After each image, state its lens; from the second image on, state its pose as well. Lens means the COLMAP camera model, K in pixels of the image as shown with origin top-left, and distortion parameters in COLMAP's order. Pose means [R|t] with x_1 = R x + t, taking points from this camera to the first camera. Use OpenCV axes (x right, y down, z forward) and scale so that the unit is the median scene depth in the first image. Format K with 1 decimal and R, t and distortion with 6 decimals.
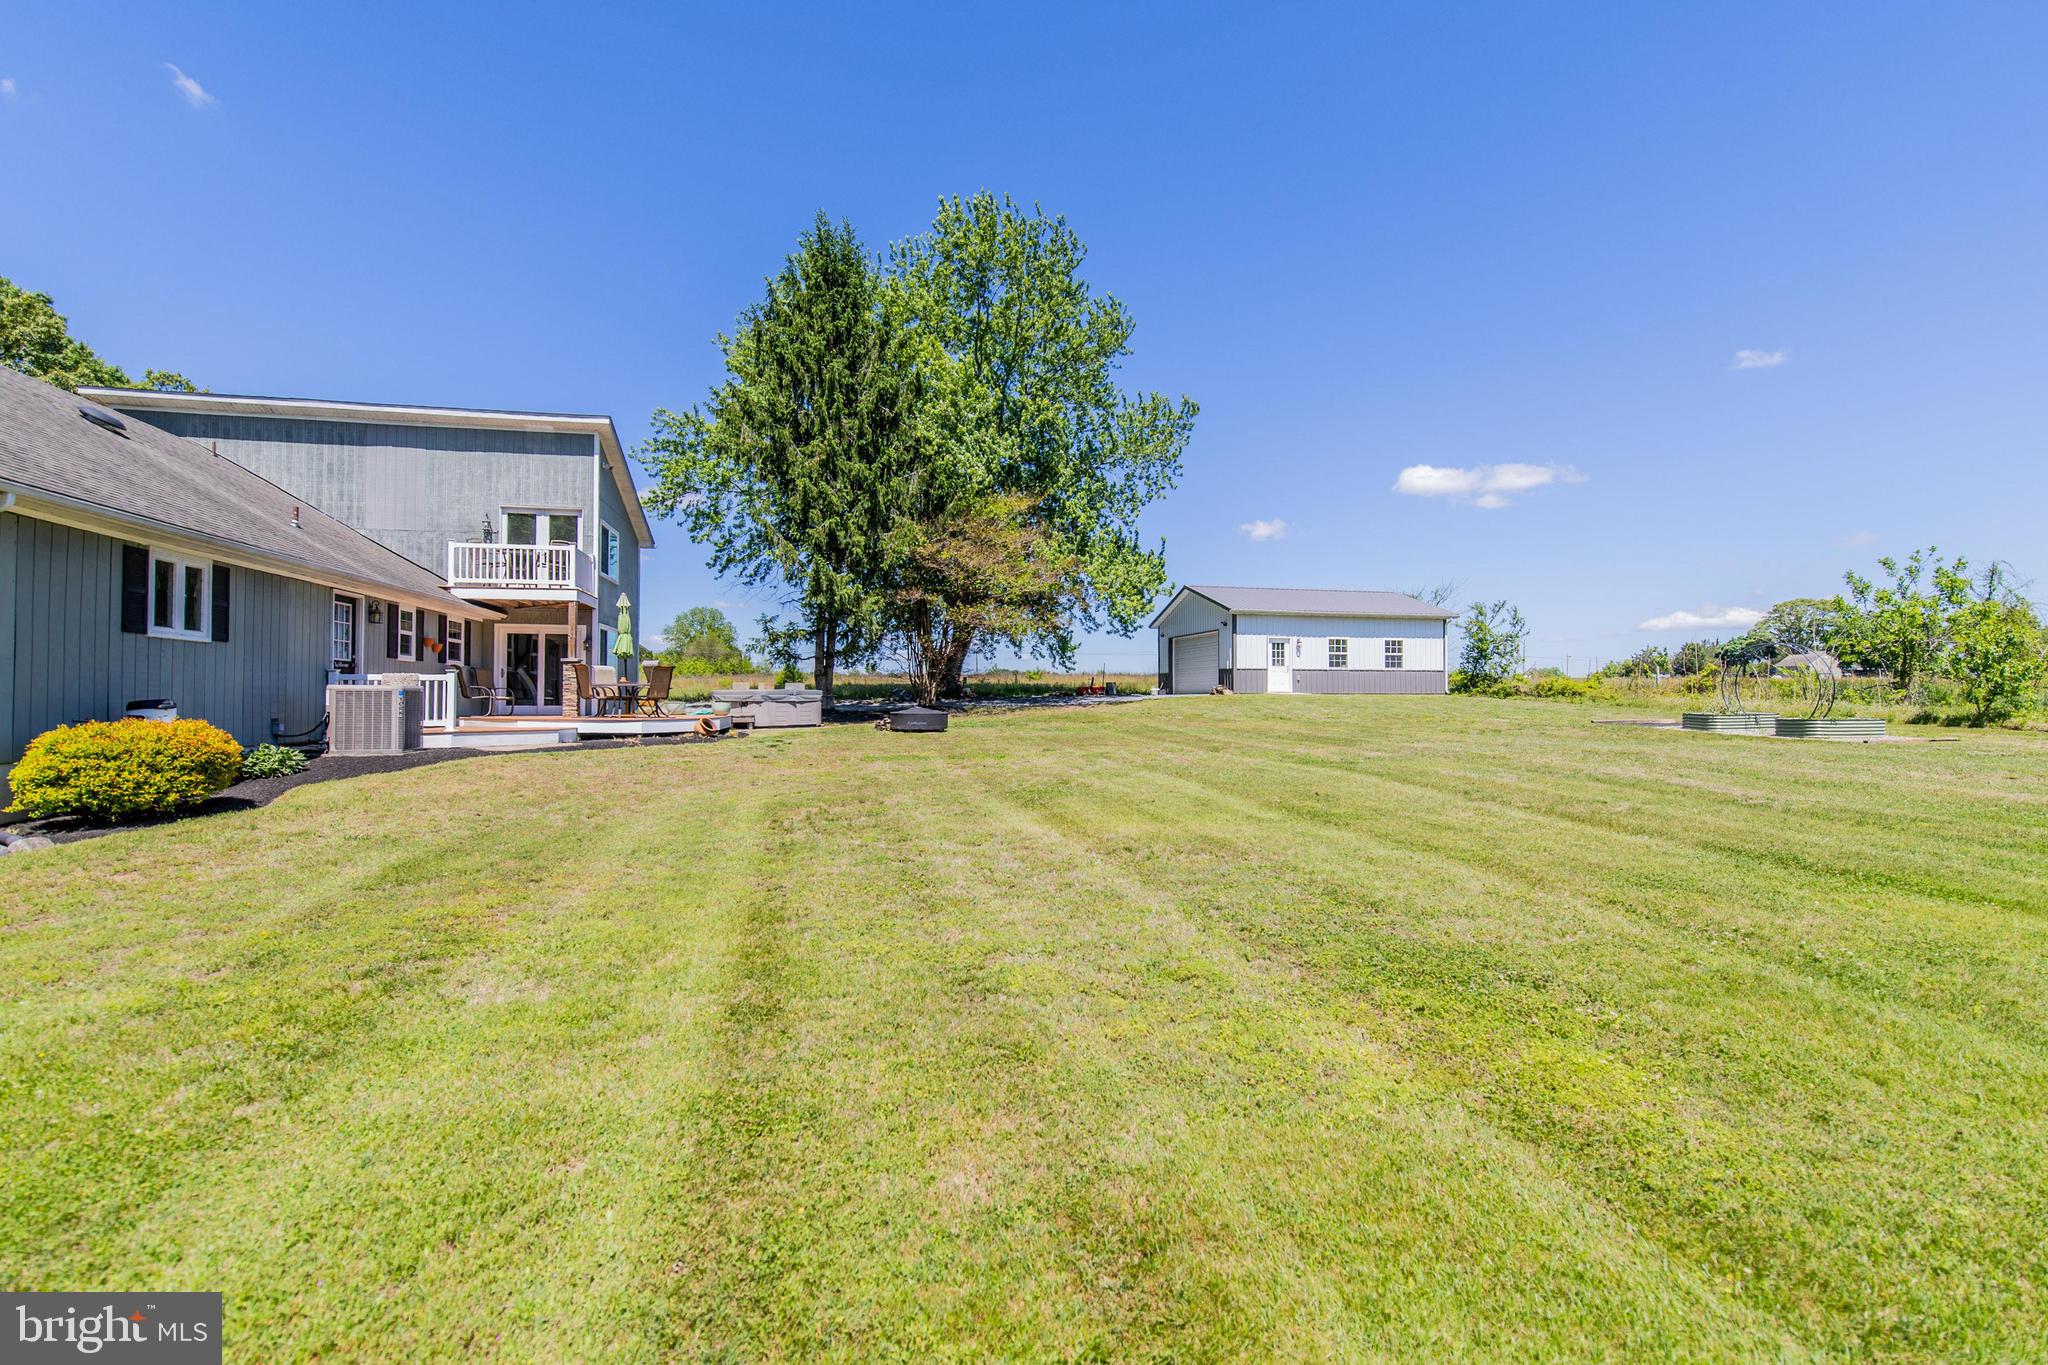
lens RADIAL K [[904.1, 0, 996.9], [0, 904.1, 677.5], [0, 0, 1]] dist [0.002034, 0.000095]
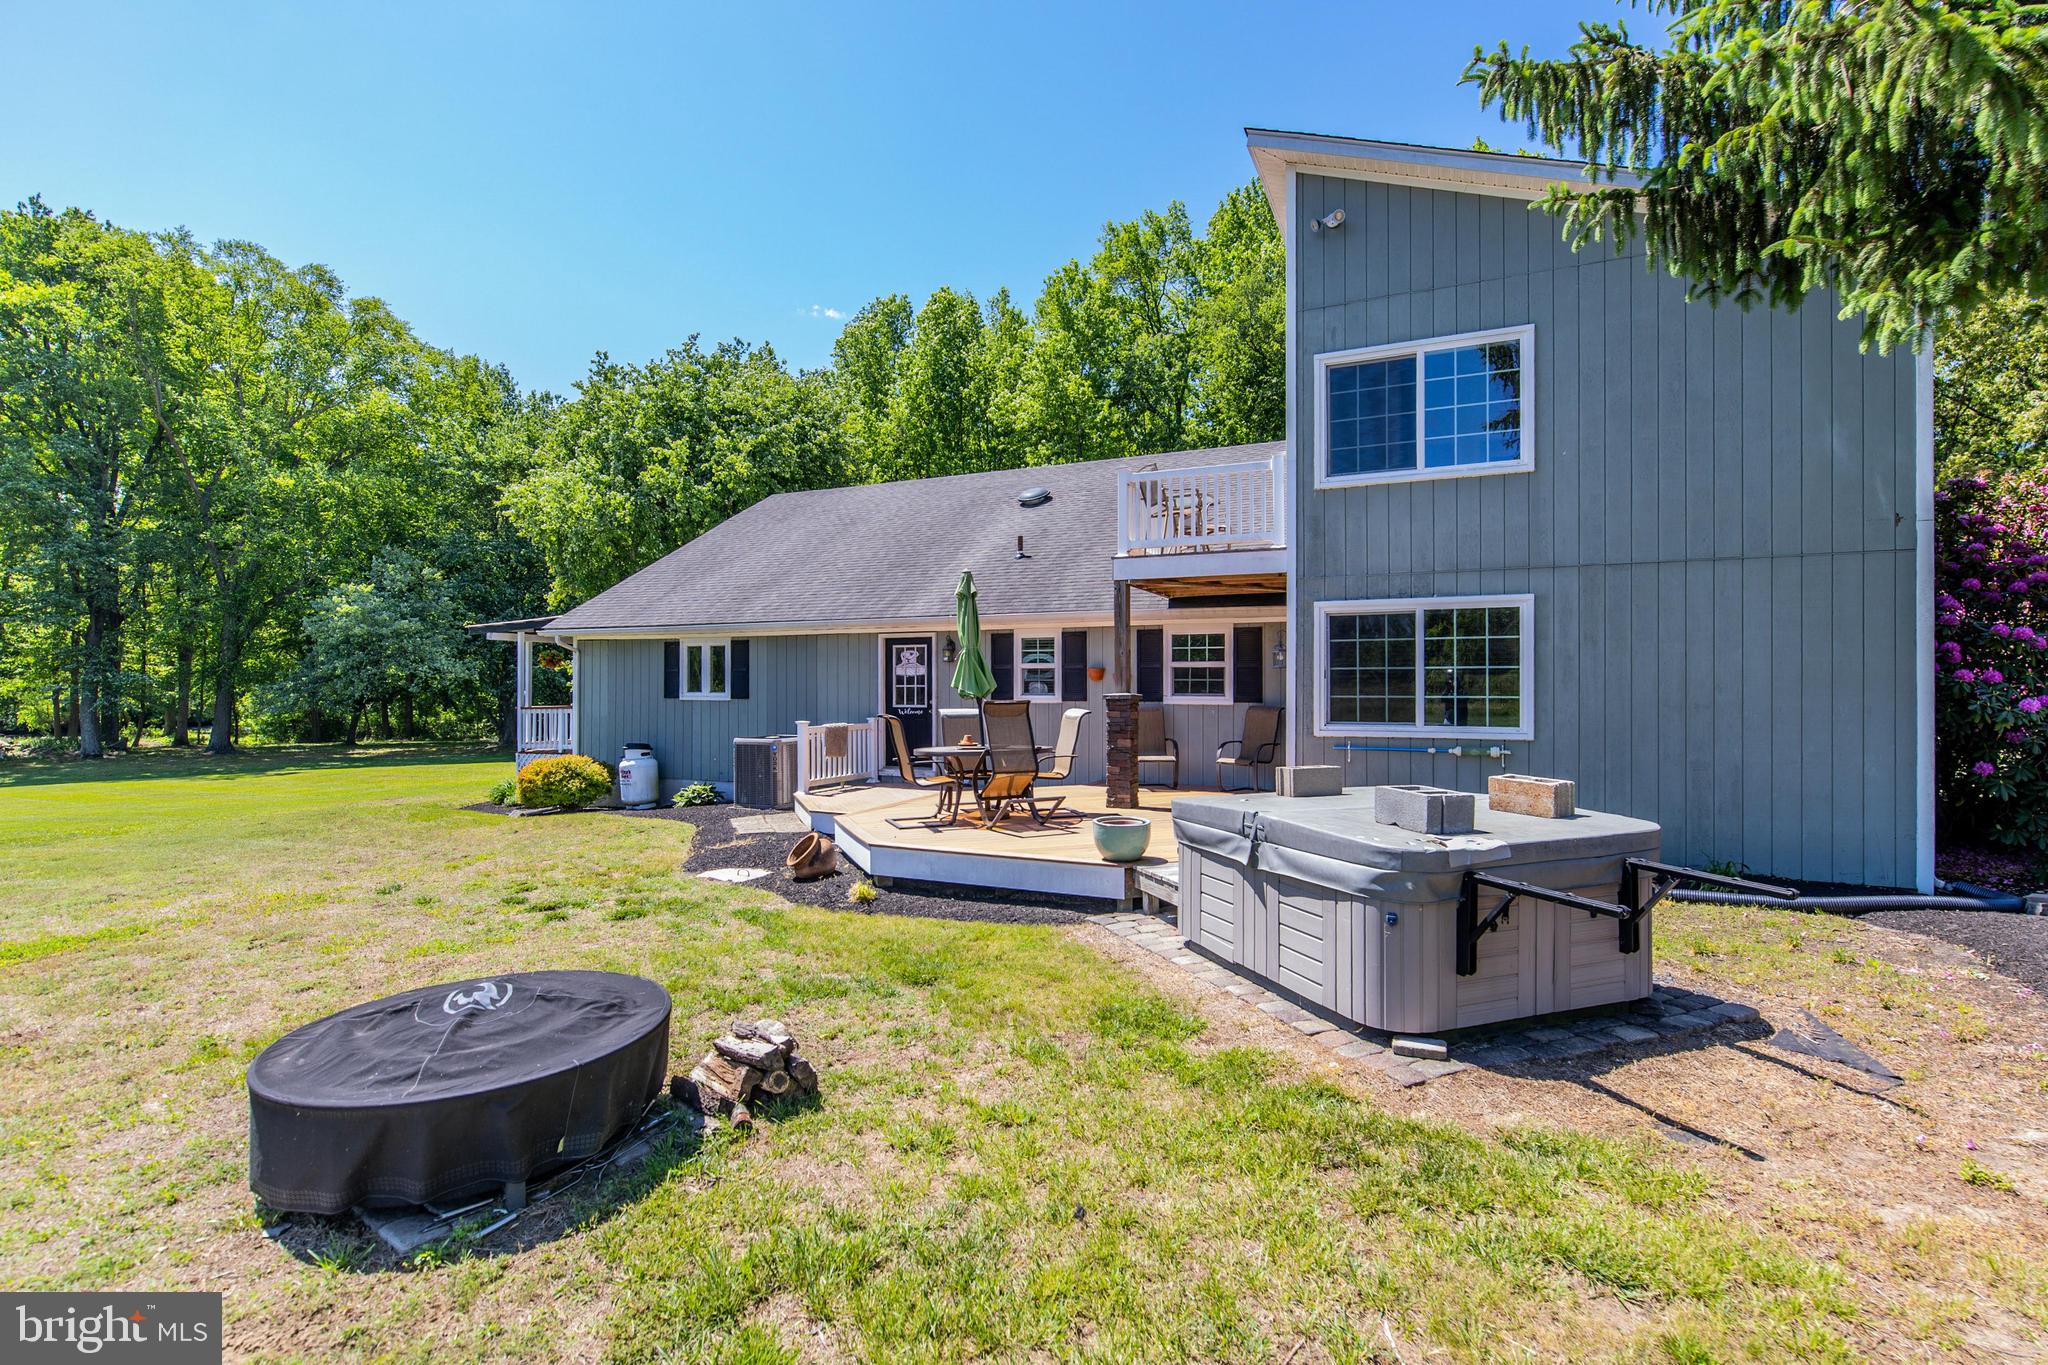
lens RADIAL K [[904.1, 0, 1032.4], [0, 904.1, 682.6], [0, 0, 1]] dist [0.002034, 0.000095]
pose [[-0.573912, -0.003284, -0.818911, -0.024991], [0.017493, 0.999715, -0.016268, -0.034655], [0.818730, -0.023662, -0.573691, 2.253947]]
